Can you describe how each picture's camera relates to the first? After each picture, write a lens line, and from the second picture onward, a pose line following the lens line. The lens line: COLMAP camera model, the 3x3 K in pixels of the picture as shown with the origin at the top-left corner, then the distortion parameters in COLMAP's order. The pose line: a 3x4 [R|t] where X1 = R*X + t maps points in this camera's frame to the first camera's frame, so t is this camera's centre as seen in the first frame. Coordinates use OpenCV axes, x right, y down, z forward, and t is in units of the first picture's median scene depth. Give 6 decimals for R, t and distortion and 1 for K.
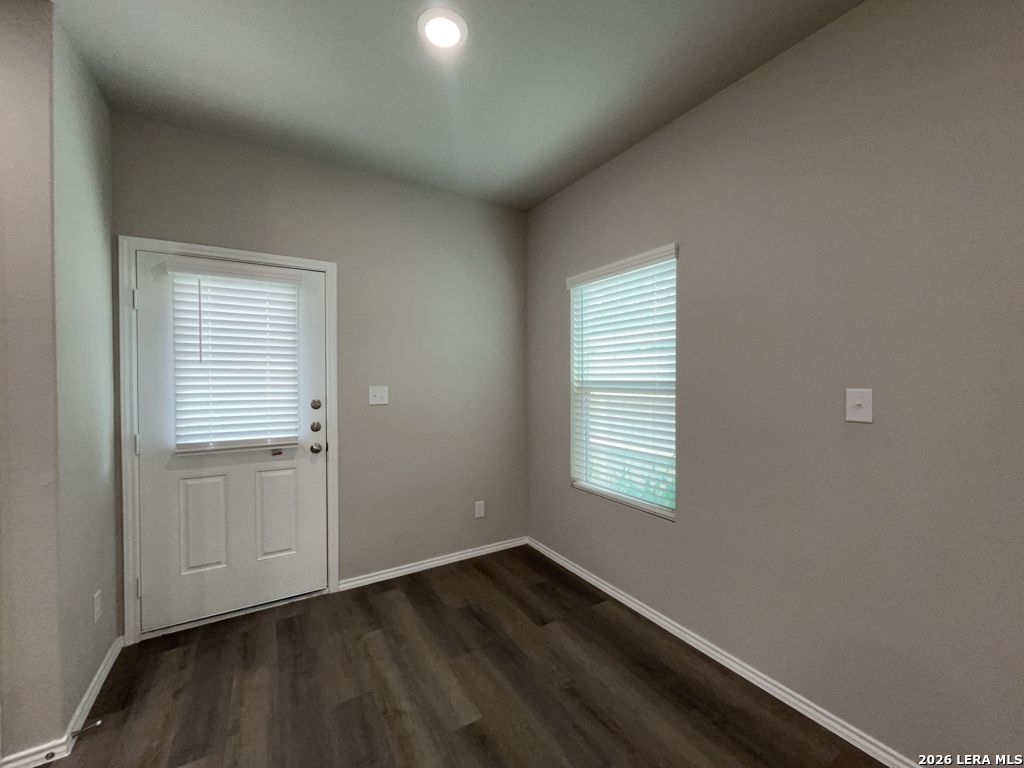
lens RADIAL K [[413.0, 0, 514.4], [0, 413.0, 383.9], [0, 0, 1]] dist [-0.001288, -0.001165]
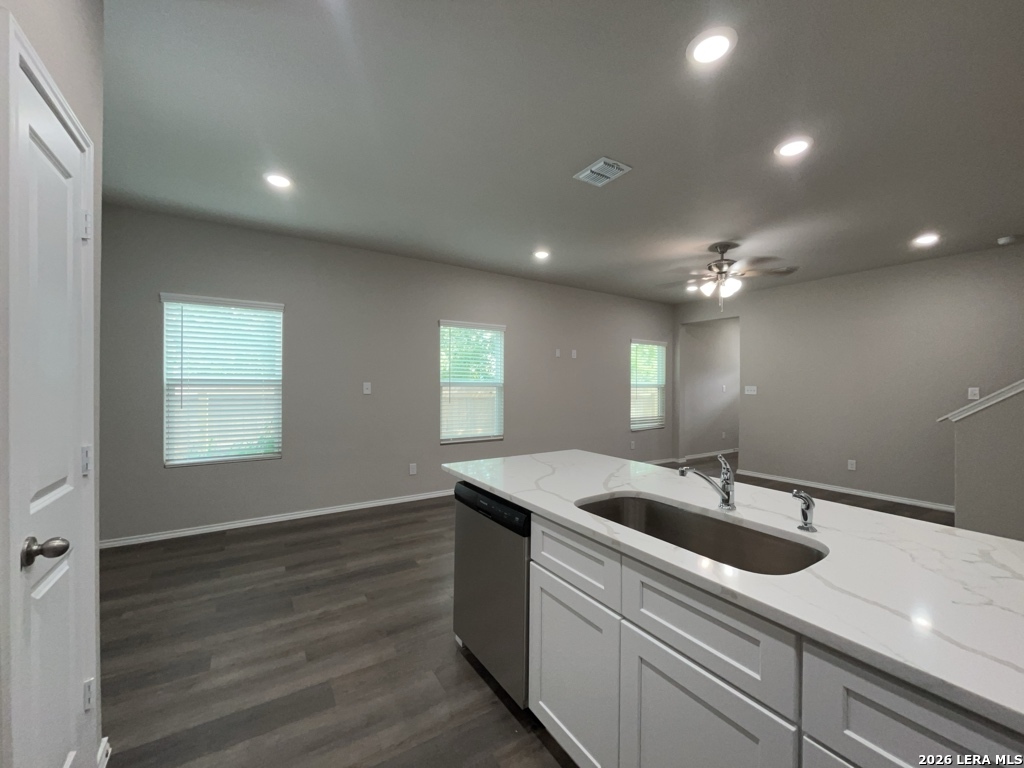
lens RADIAL K [[413.0, 0, 514.2], [0, 413.0, 384.4], [0, 0, 1]] dist [-0.001288, -0.001165]
pose [[-0.023244, 0.002111, 0.999728, -1.261400], [0.011190, 0.999936, -0.001851, 0.024873], [-0.999667, 0.011144, -0.023266, 0.024296]]
